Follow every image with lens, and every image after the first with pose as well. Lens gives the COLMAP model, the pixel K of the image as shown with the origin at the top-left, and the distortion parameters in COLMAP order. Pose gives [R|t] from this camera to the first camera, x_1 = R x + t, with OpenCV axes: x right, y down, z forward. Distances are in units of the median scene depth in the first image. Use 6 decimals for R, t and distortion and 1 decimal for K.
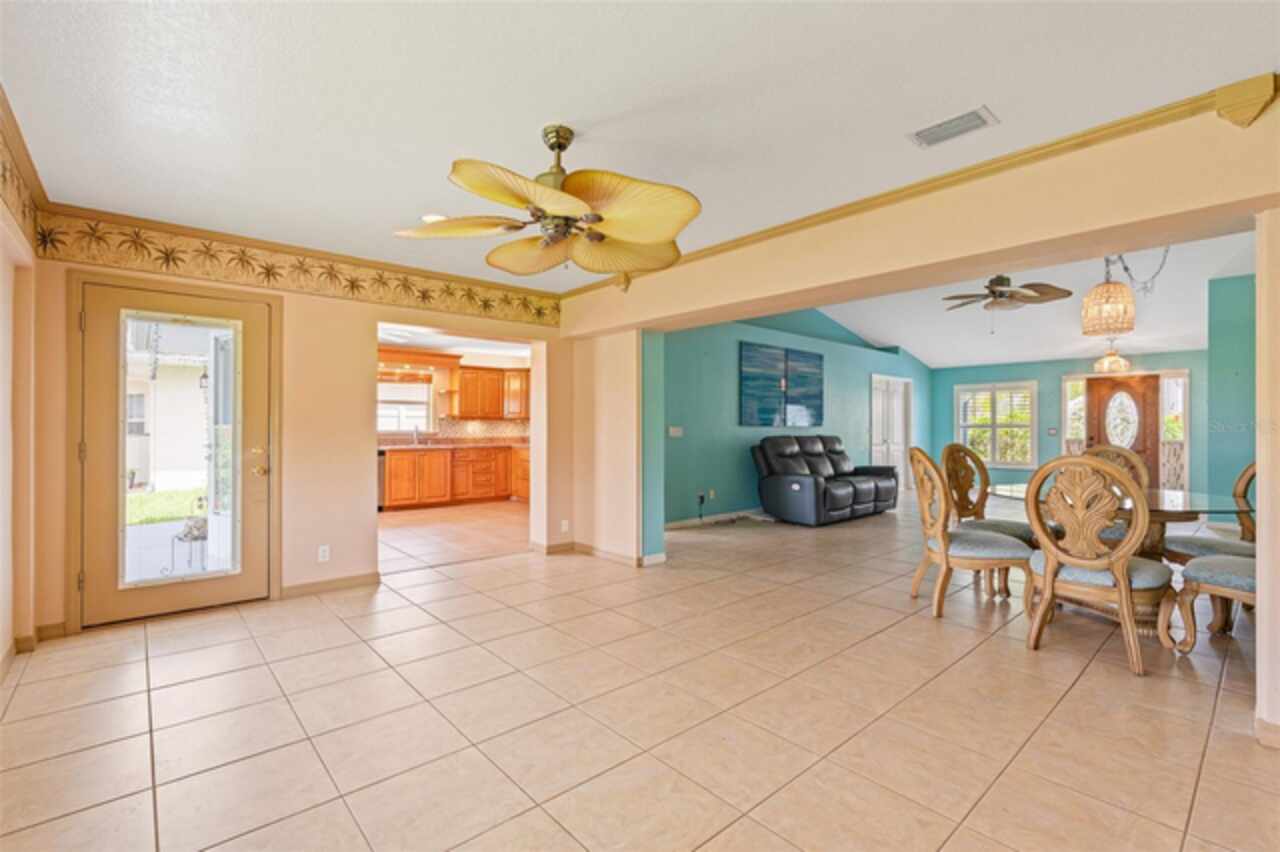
lens RADIAL K [[572.3, 0, 649.9], [0, 572.3, 426.5], [0, 0, 1]] dist [-0.009495, 0.000798]
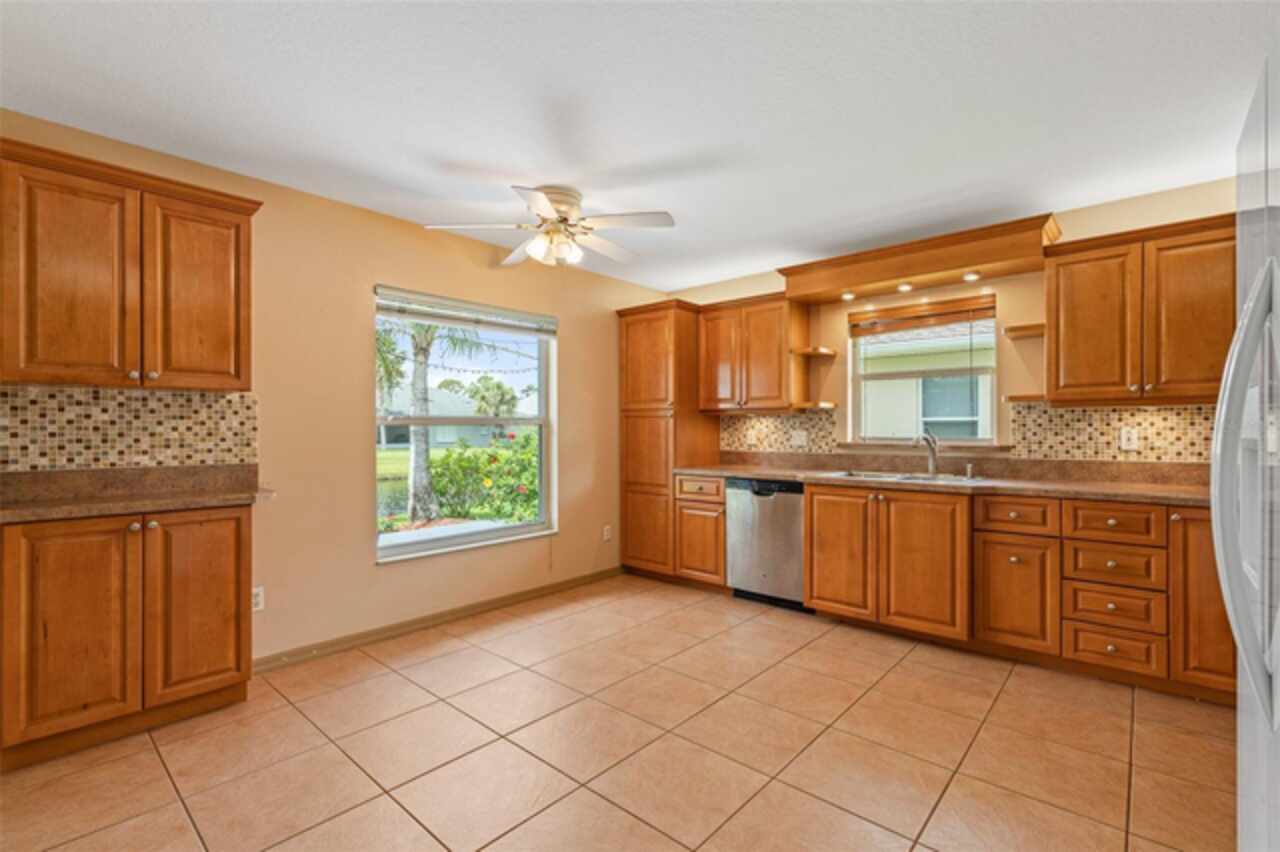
lens RADIAL K [[572.3, 0, 637.7], [0, 572.3, 432.2], [0, 0, 1]] dist [-0.009495, 0.000798]
pose [[0.102378, -0.004970, -0.994733, -0.023889], [-0.002775, 0.999982, -0.005282, 0.004968], [0.994742, 0.003302, 0.102363, 0.725591]]
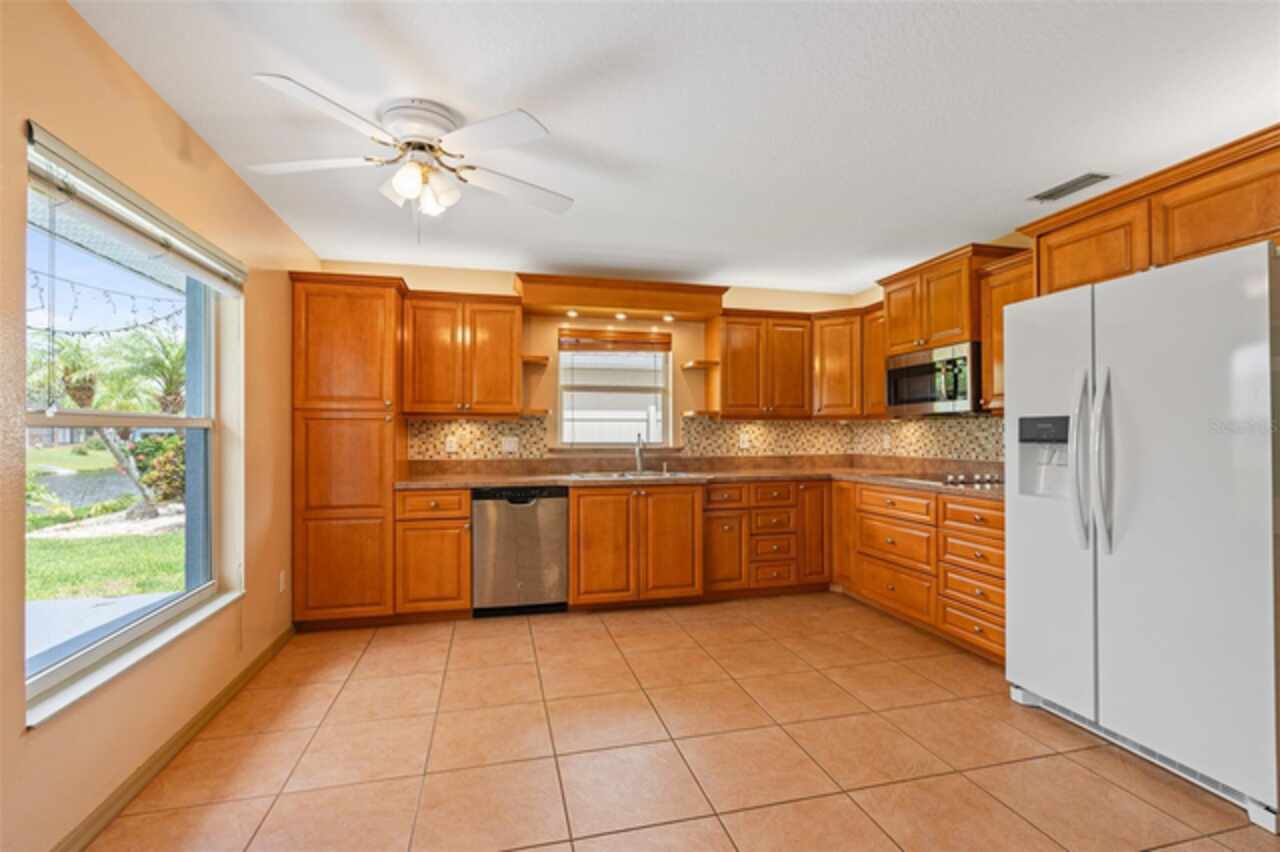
lens RADIAL K [[572.3, 0, 642.5], [0, 572.3, 432.9], [0, 0, 1]] dist [-0.009495, 0.000798]
pose [[0.881509, -0.010933, -0.472040, -0.163825], [0.006820, 0.999922, -0.010423, 0.003294], [0.472117, 0.005969, 0.881516, 0.539431]]
